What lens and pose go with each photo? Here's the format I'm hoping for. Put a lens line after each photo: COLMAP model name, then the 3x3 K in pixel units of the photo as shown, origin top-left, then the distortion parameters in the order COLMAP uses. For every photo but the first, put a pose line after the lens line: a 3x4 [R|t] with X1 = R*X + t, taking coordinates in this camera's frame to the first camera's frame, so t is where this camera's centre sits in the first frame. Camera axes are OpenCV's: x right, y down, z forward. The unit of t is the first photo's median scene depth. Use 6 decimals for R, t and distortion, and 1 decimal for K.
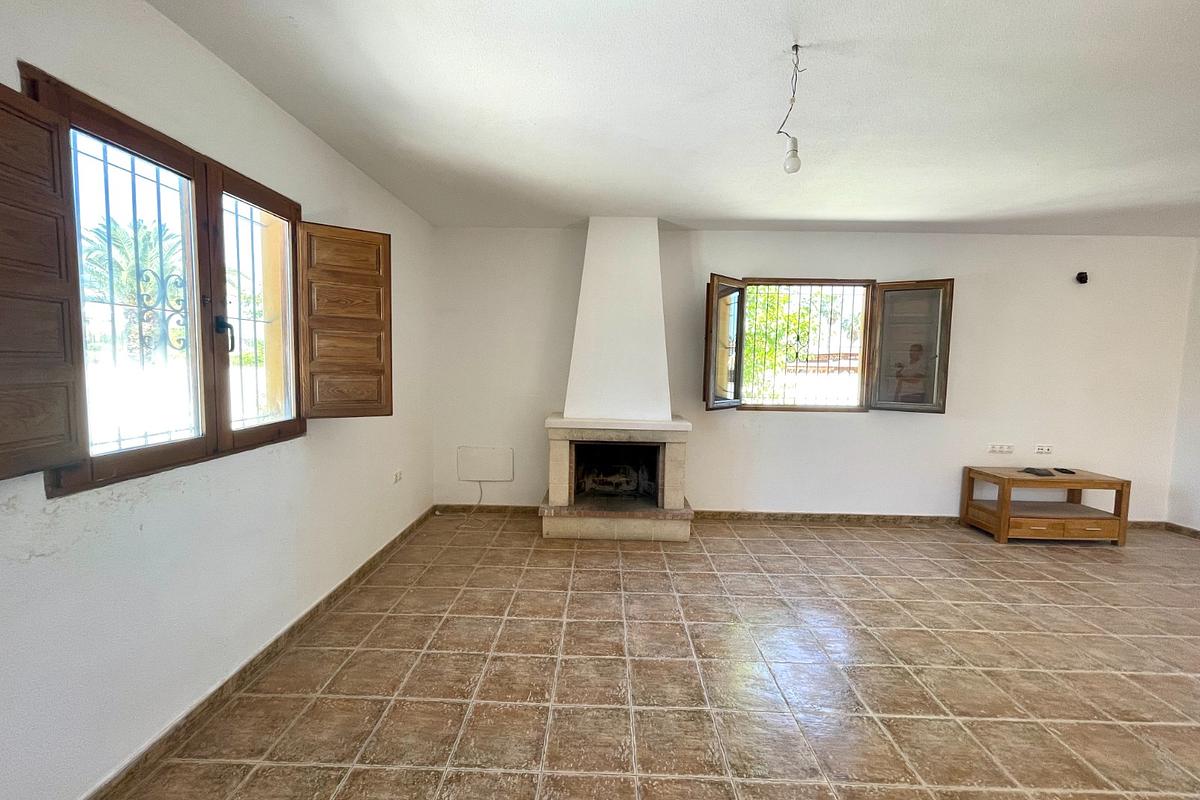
lens RADIAL K [[486.9, 0, 595.1], [0, 486.9, 397.6], [0, 0, 1]] dist [-0.001216, 0.000314]
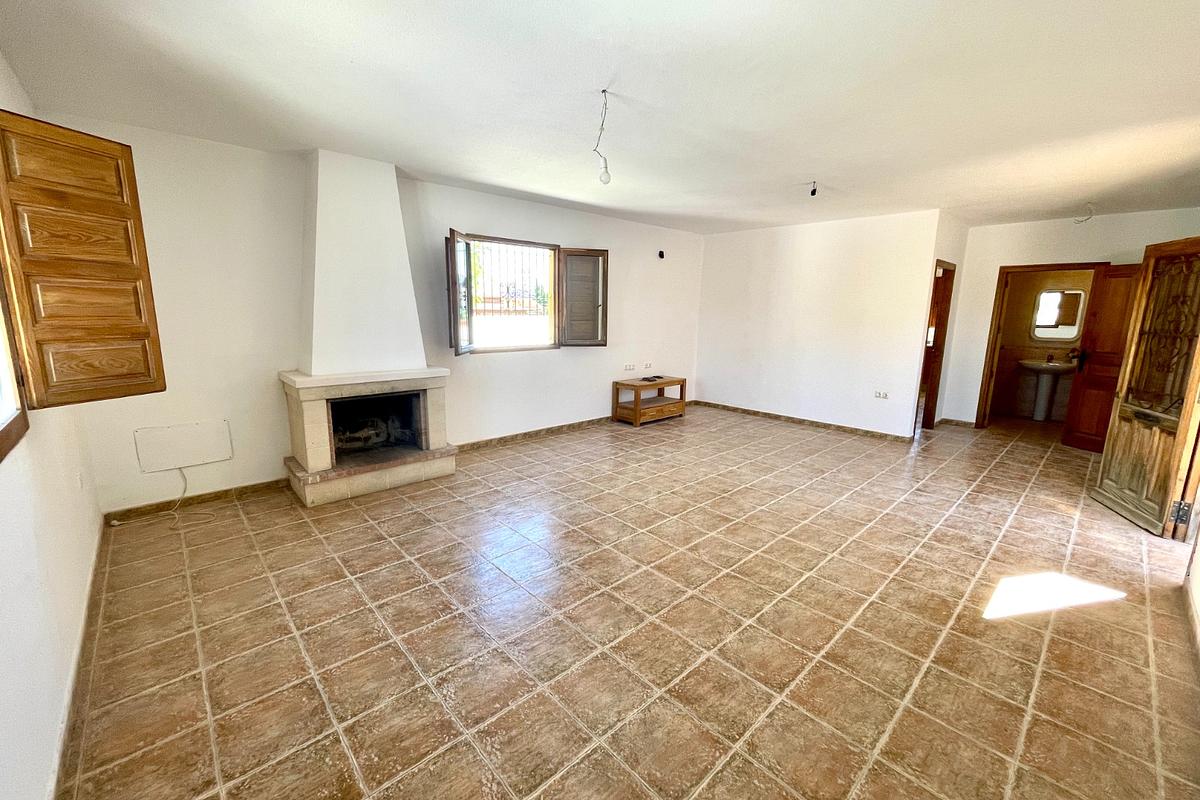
lens RADIAL K [[481.1, 0, 600.0], [0, 481.1, 400.0], [0, 0, 1]] dist [0.000043, -0.000073]
pose [[0.720484, -0.136891, 0.679826, -0.300143], [0.051652, 0.988193, 0.144243, -0.016269], [-0.691545, -0.068810, 0.719049, -0.024051]]
